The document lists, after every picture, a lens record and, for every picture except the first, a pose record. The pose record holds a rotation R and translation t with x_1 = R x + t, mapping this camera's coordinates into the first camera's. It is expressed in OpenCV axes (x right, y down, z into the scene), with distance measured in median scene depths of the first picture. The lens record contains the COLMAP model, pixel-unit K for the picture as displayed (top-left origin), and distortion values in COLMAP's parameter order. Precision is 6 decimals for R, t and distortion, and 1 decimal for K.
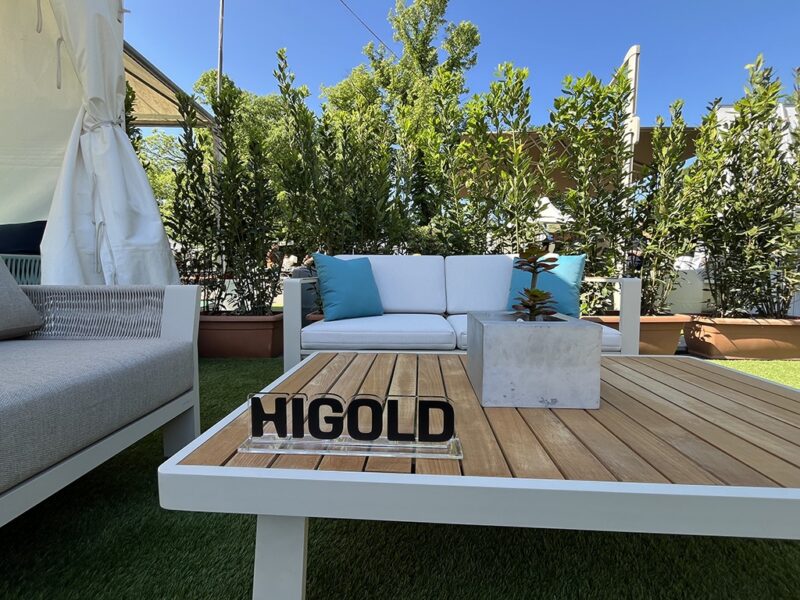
lens RADIAL K [[335.1, 0, 398.9], [0, 335.1, 298.0], [0, 0, 1]] dist [-0.002572, -0.000285]
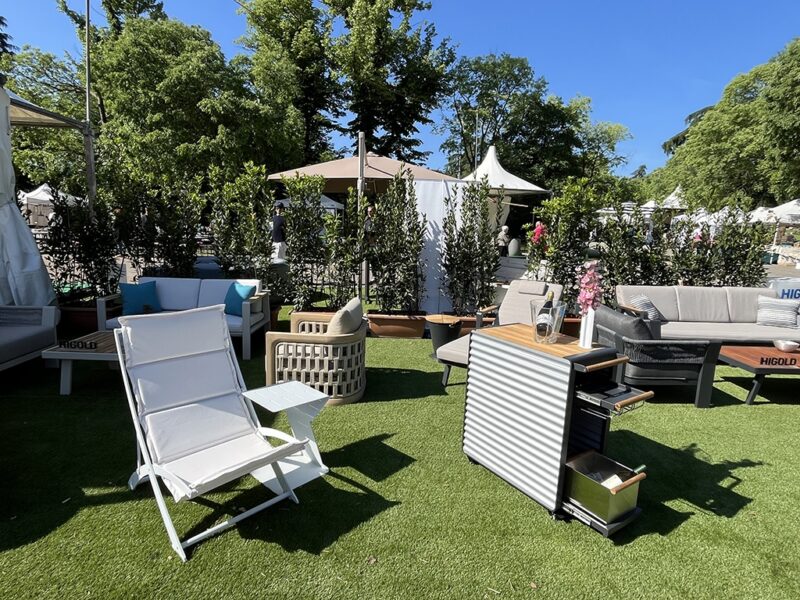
lens RADIAL K [[442.1, 0, 397.1], [0, 442.1, 297.7], [0, 0, 1]] dist [-0.003699, -0.000442]
pose [[0.998479, 0.018209, 0.052040, 0.973434], [-0.023089, 0.995232, 0.094767, -0.251216], [-0.050066, -0.095825, 0.994138, -1.321421]]
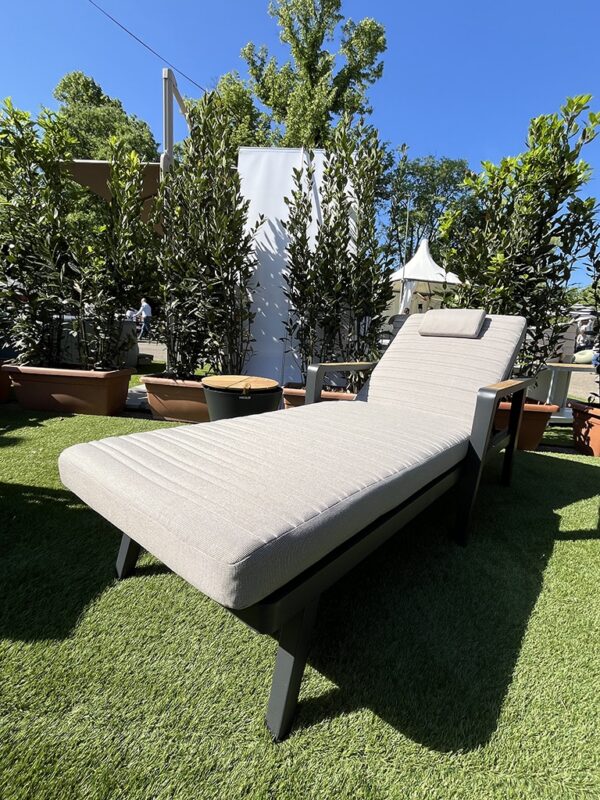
lens RADIAL K [[384.9, 0, 303.9], [0, 384.9, 399.9], [0, 0, 1]] dist [-0.003460, 0.000211]
pose [[0.996823, 0.069455, -0.038976, 1.464771], [-0.065308, 0.992930, 0.099120, -0.012293], [0.045585, -0.096260, 0.994312, -0.081267]]
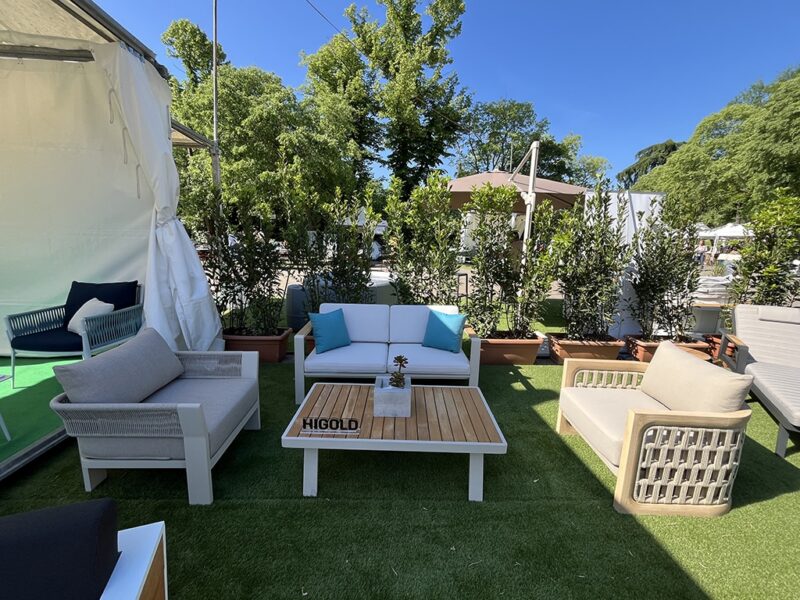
lens RADIAL K [[335.1, 0, 398.9], [0, 335.1, 298.0], [0, 0, 1]] dist [-0.002572, -0.000285]
pose [[0.998499, 0.012549, 0.053318, 0.083503], [-0.018169, 0.994172, 0.106265, -0.299465], [-0.051673, -0.107074, 0.992907, -0.537011]]
